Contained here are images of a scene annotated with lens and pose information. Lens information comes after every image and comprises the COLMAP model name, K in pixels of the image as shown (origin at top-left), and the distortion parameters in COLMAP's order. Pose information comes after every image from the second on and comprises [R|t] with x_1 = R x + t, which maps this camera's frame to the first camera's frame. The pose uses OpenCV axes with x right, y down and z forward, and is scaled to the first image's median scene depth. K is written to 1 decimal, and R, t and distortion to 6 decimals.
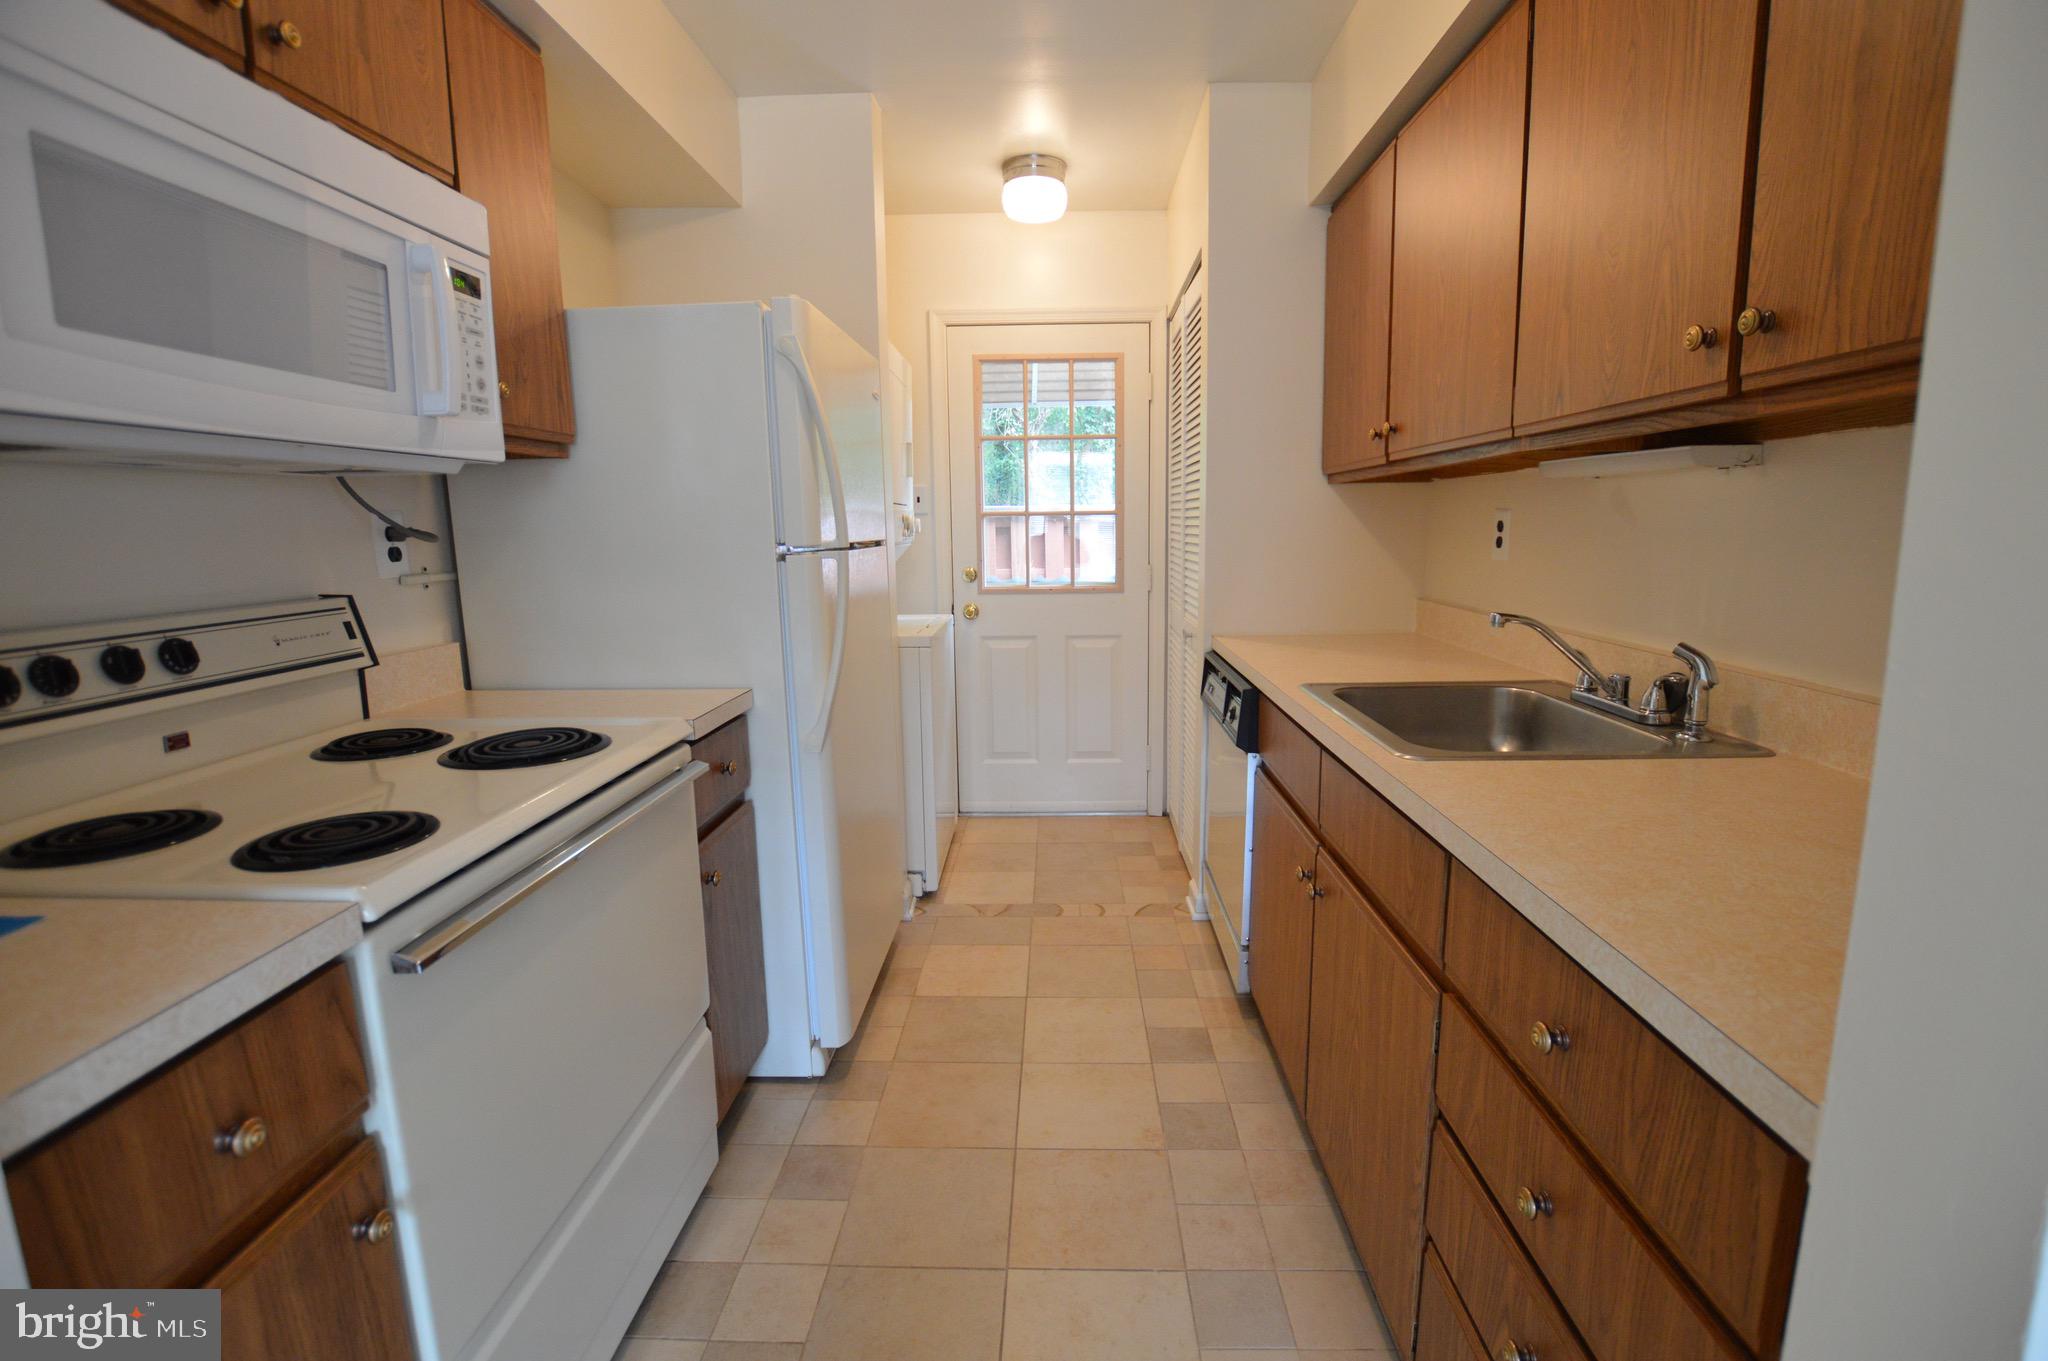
lens RADIAL K [[914.1, 0, 1045.9], [0, 914.1, 676.6], [0, 0, 1]] dist [-0.027849, 0.003066]
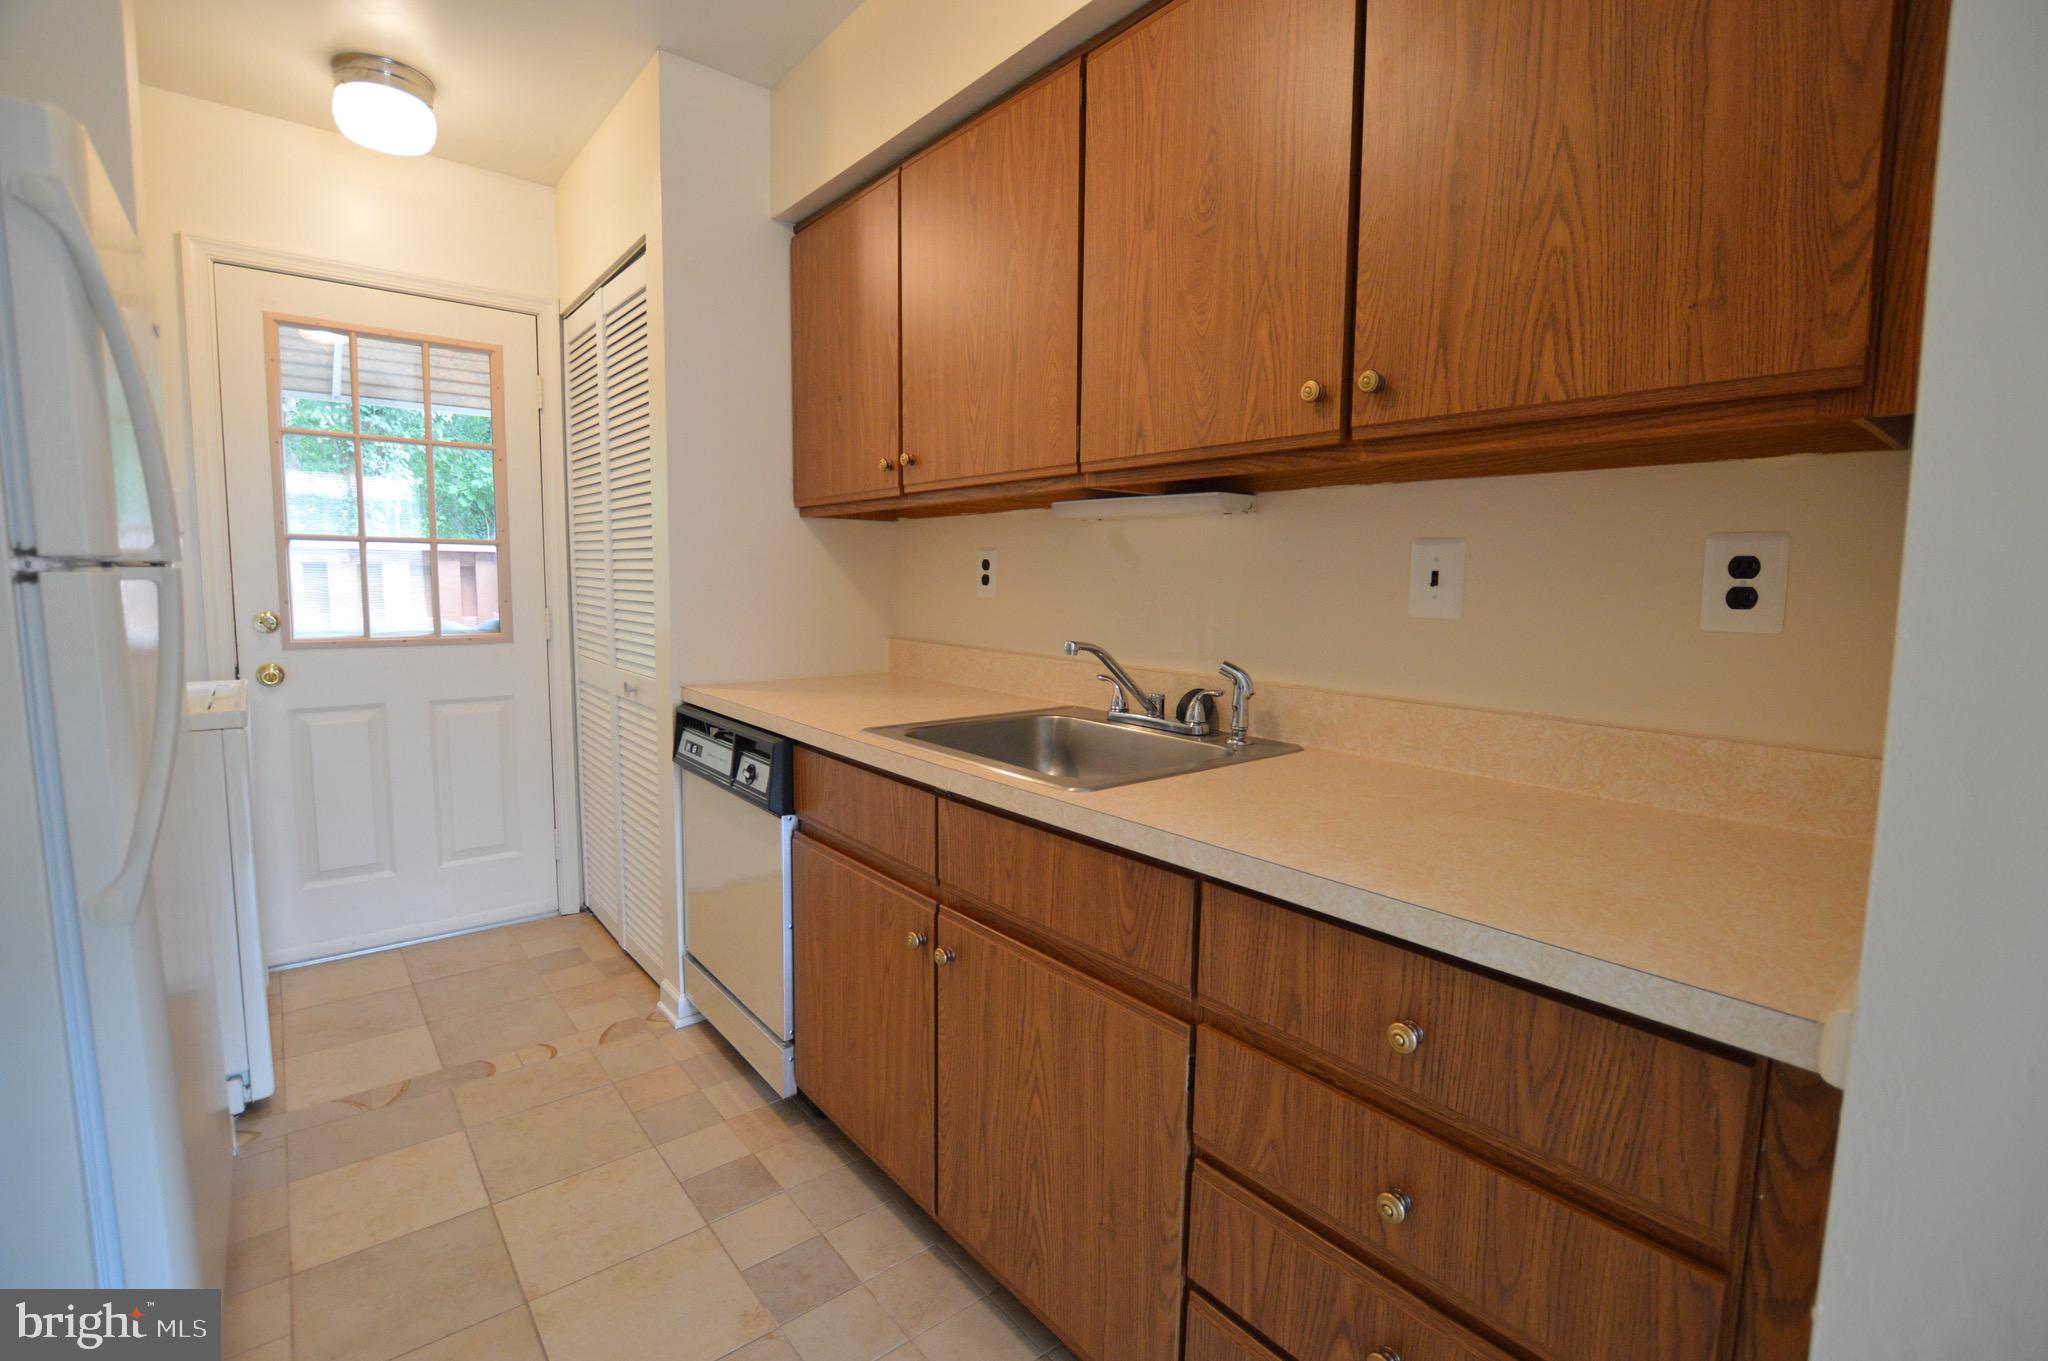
lens RADIAL K [[914.1, 0, 1036.8], [0, 914.1, 674.1], [0, 0, 1]] dist [-0.027849, 0.003066]
pose [[0.752521, -0.044703, 0.657049, -0.190698], [0.084270, 0.996028, -0.028750, -0.005786], [-0.653154, 0.077004, 0.753299, 0.218204]]
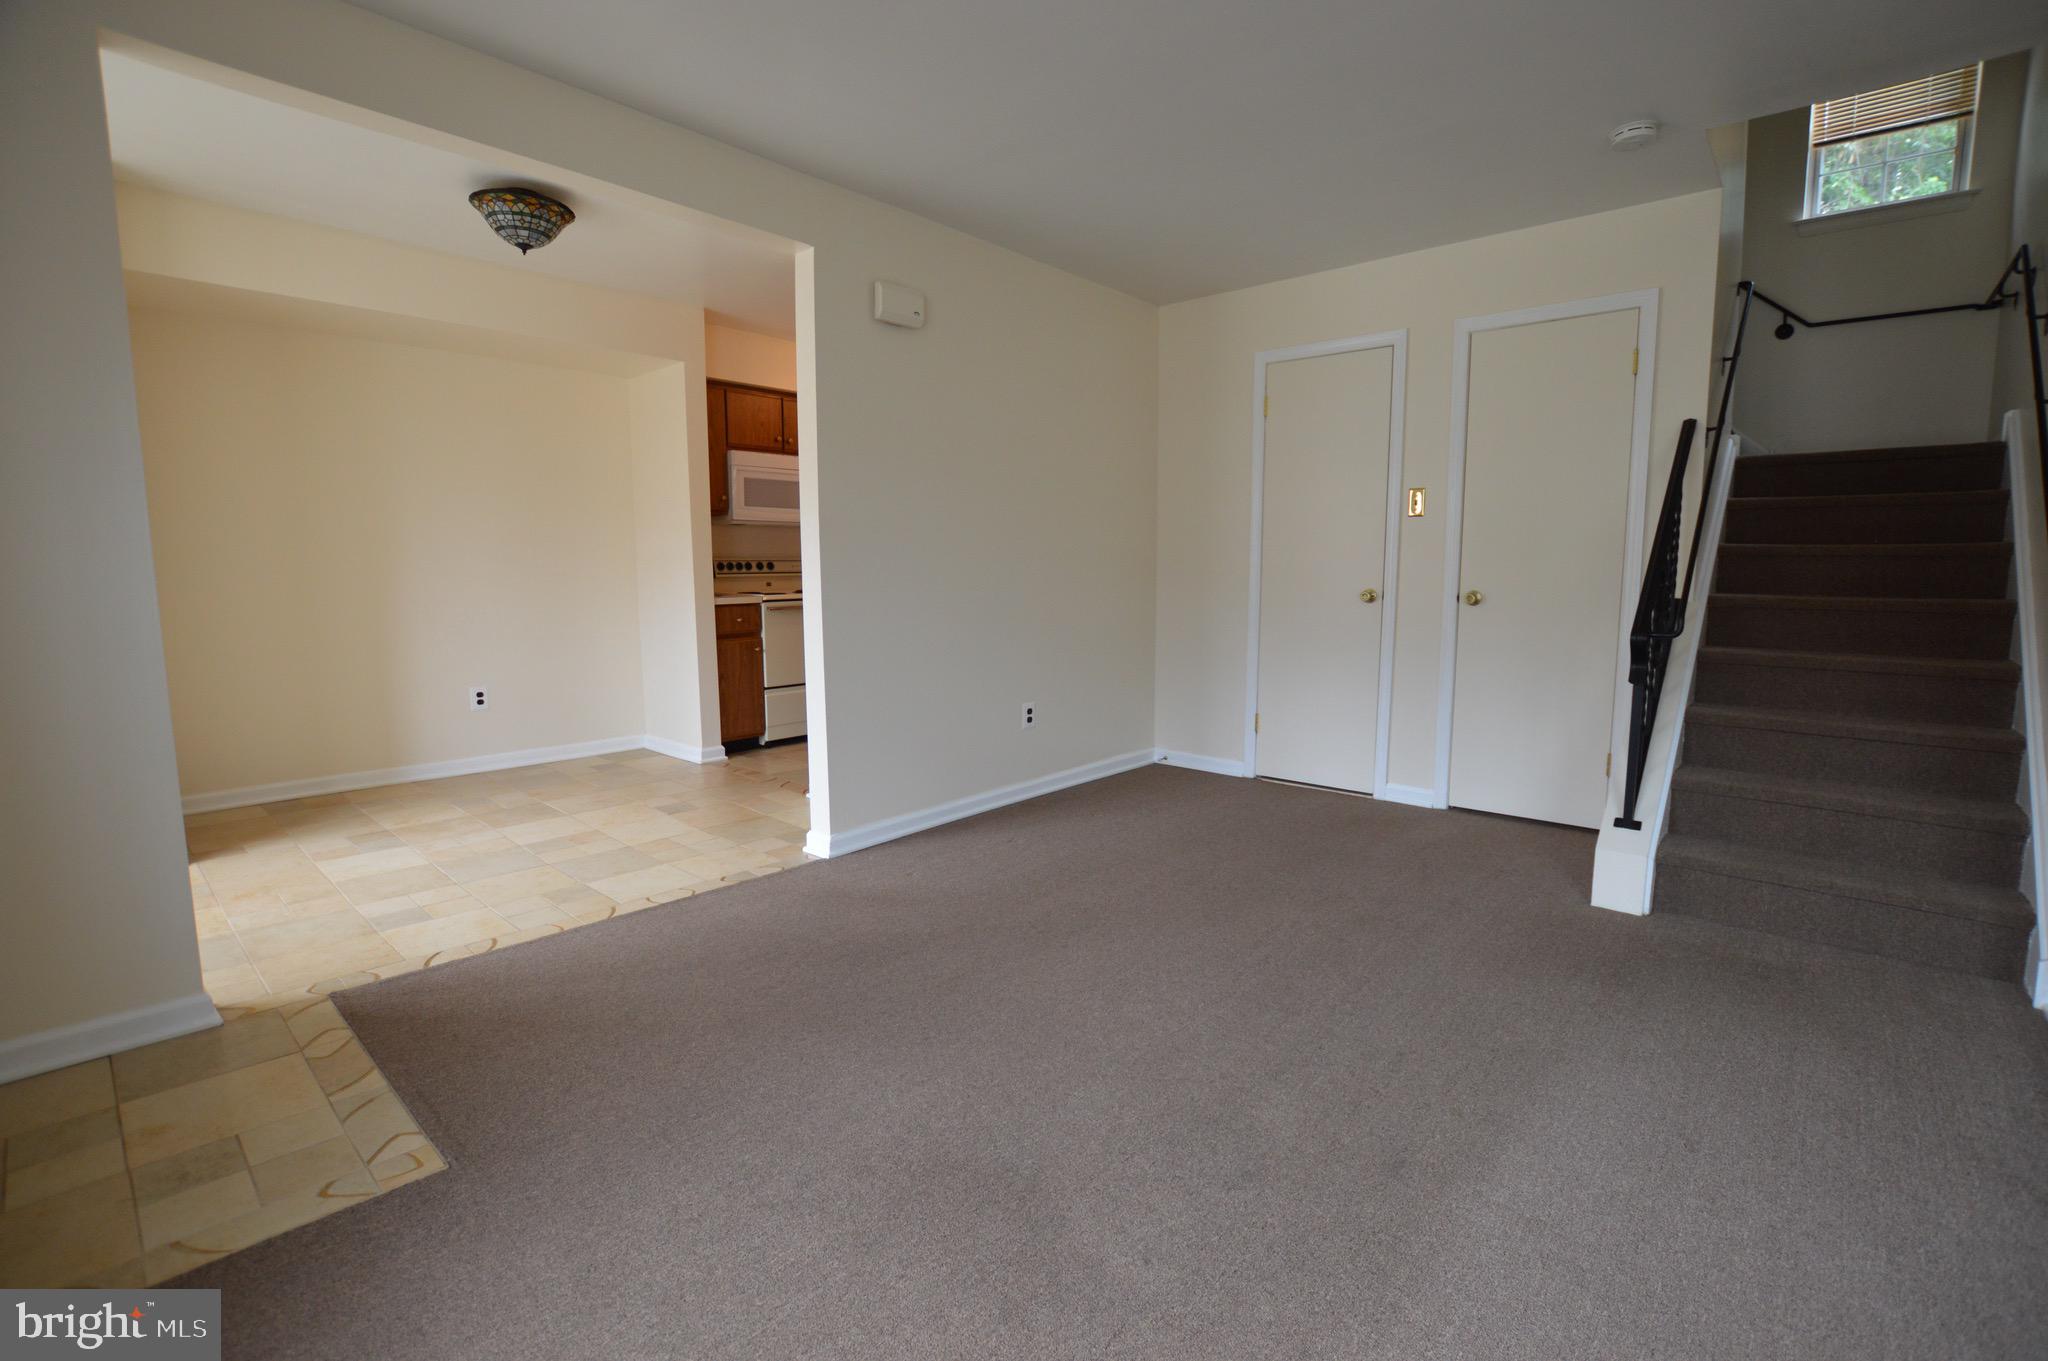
lens RADIAL K [[914.1, 0, 1036.9], [0, 914.1, 673.9], [0, 0, 1]] dist [-0.027849, 0.003066]
pose [[0.758077, 0.084287, -0.646695, 2.211946], [-0.114920, 0.993361, -0.005243, 0.275381], [0.641960, 0.078293, 0.762731, -1.176170]]
